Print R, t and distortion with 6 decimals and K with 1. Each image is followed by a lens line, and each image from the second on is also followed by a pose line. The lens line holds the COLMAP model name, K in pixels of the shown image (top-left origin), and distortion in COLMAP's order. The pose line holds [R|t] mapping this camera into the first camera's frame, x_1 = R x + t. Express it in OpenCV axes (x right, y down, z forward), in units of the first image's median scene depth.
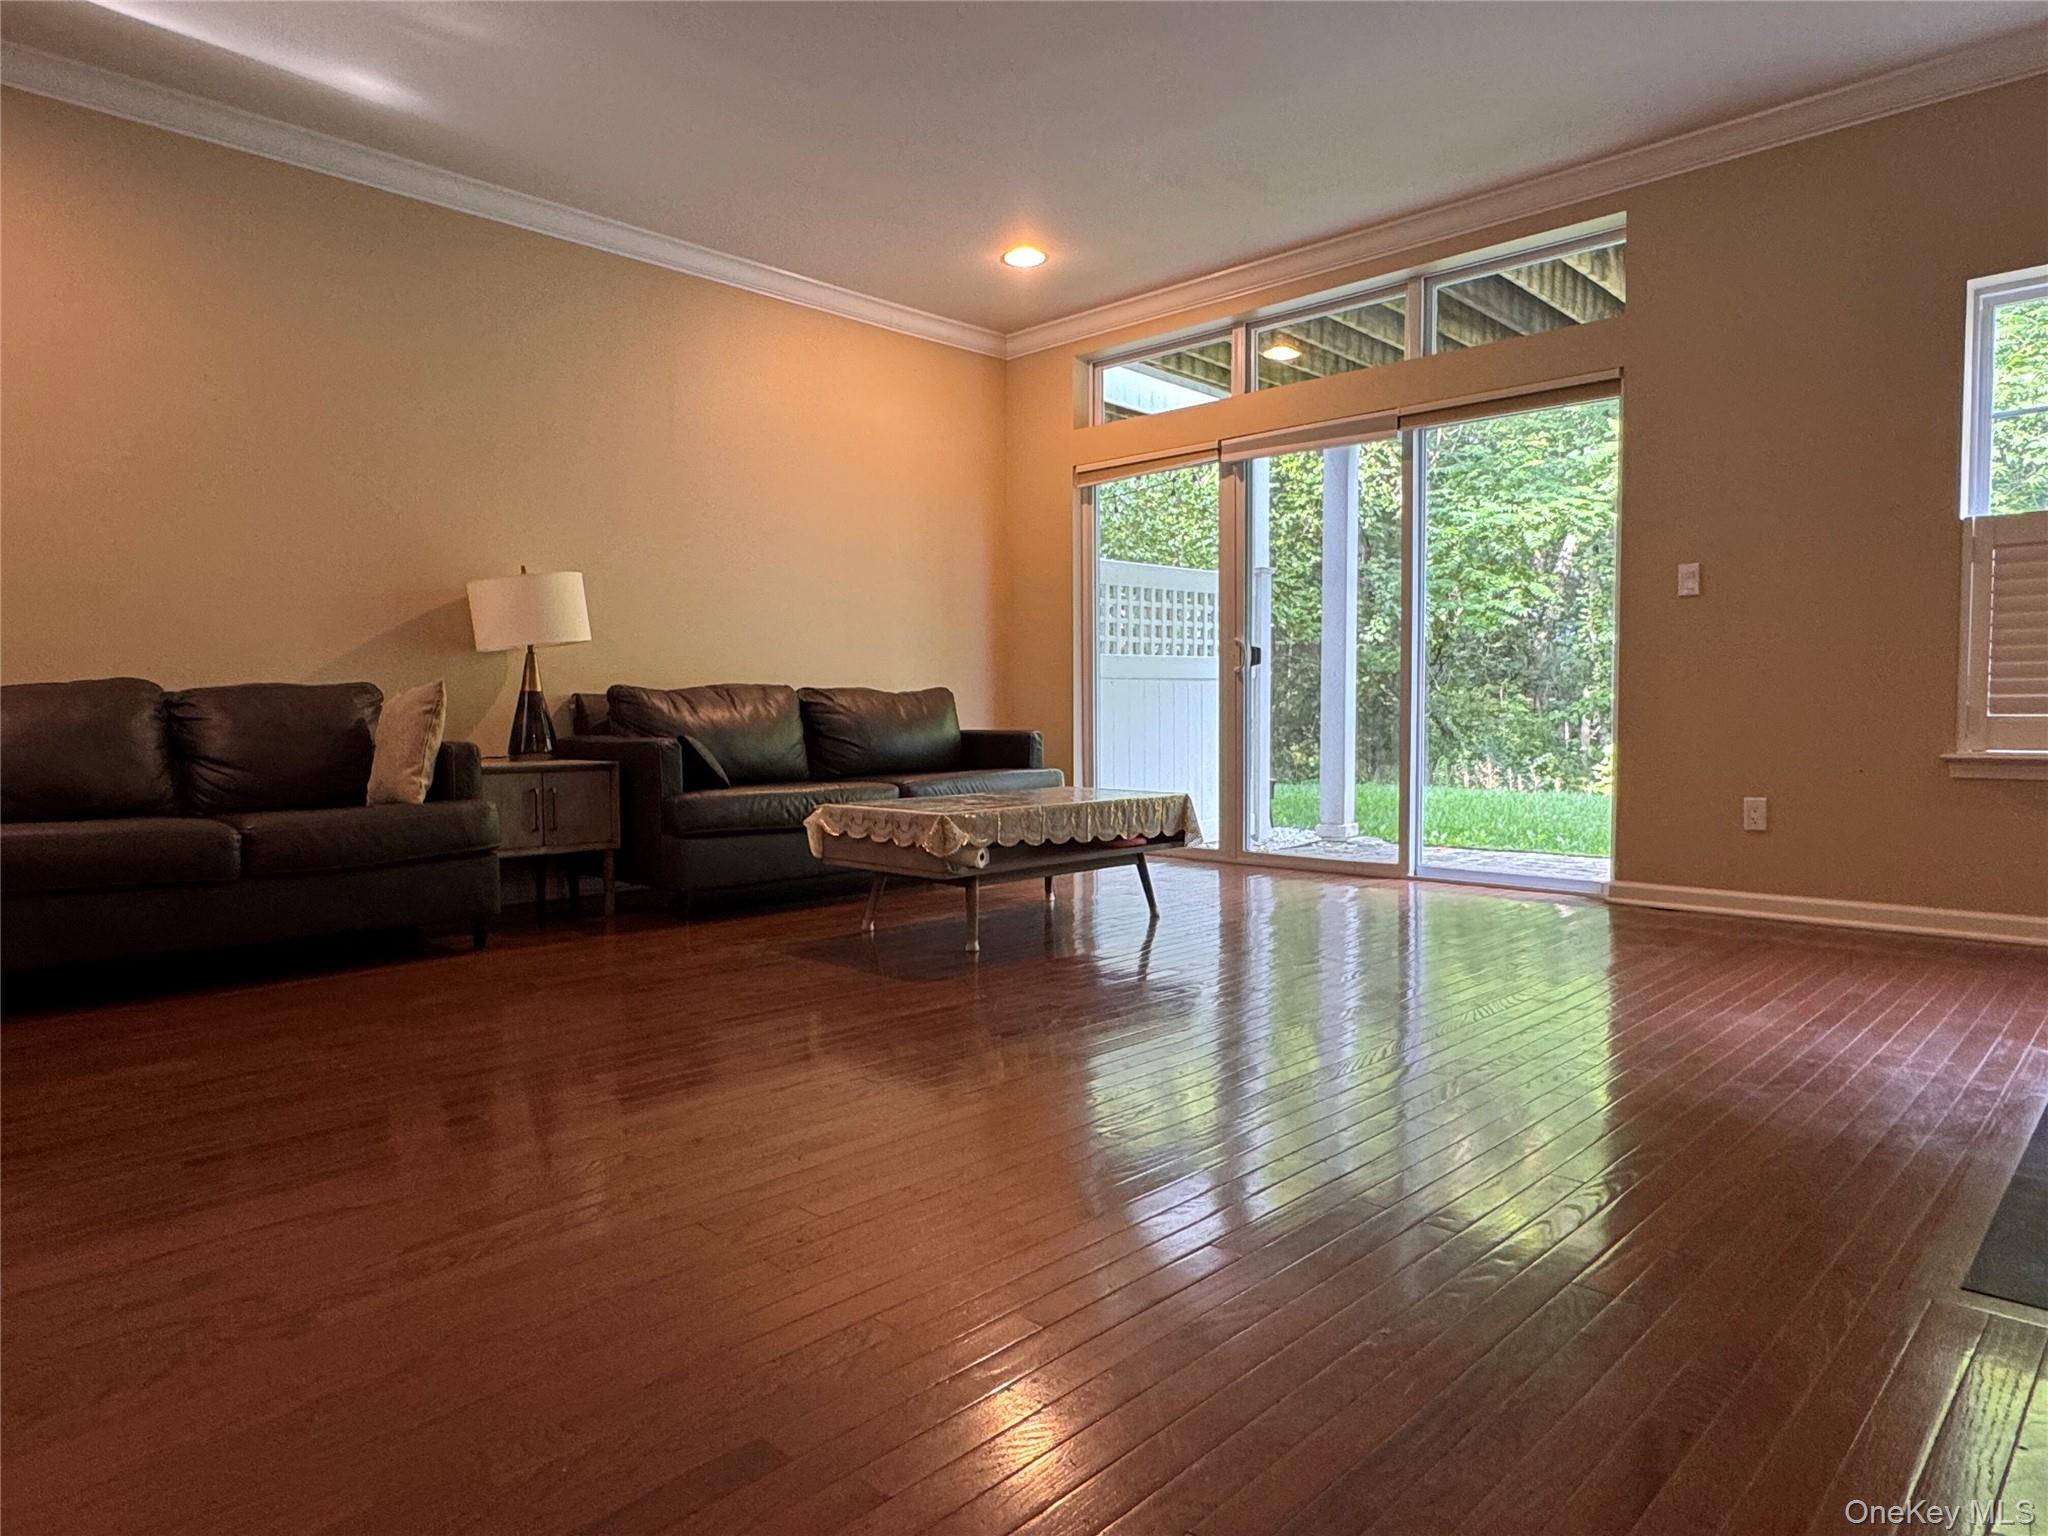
lens RADIAL K [[1261.9, 0, 1040.0], [0, 1261.9, 771.4], [0, 0, 1]] dist [-0.002306, 0.001476]
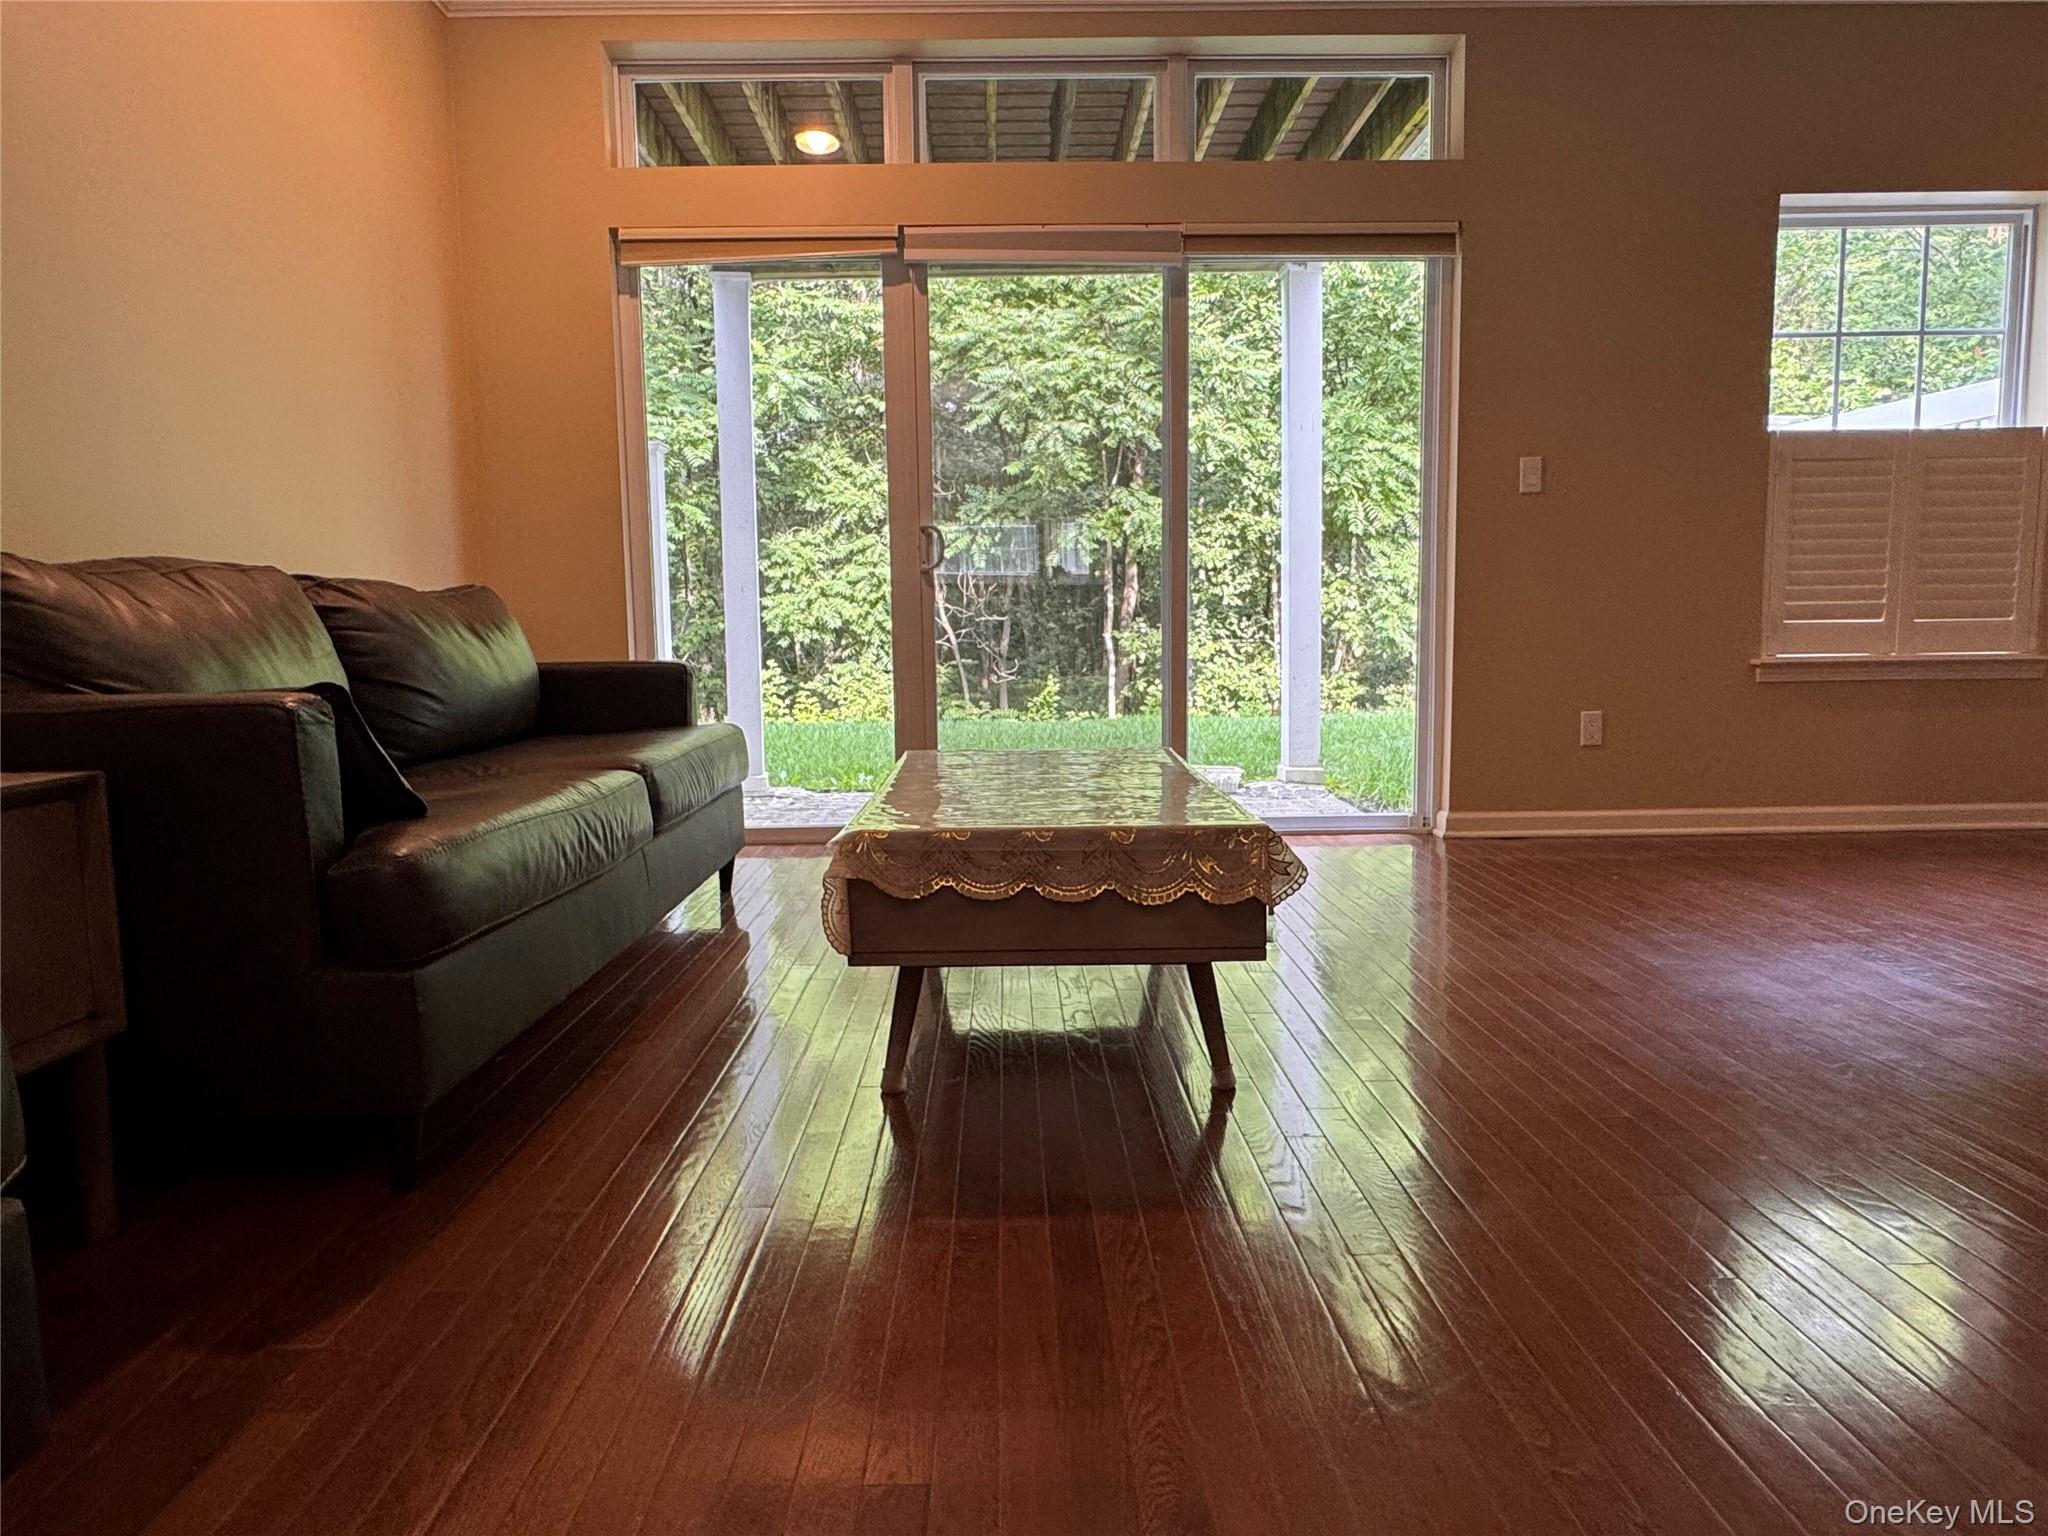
lens RADIAL K [[1261.9, 0, 1020.8], [0, 1261.9, 764.7], [0, 0, 1]] dist [-0.002306, 0.001476]
pose [[0.711397, -0.077128, 0.698545, -0.393669], [0.045437, 0.996928, 0.063799, -0.018909], [-0.701320, -0.013647, 0.712716, 0.604728]]
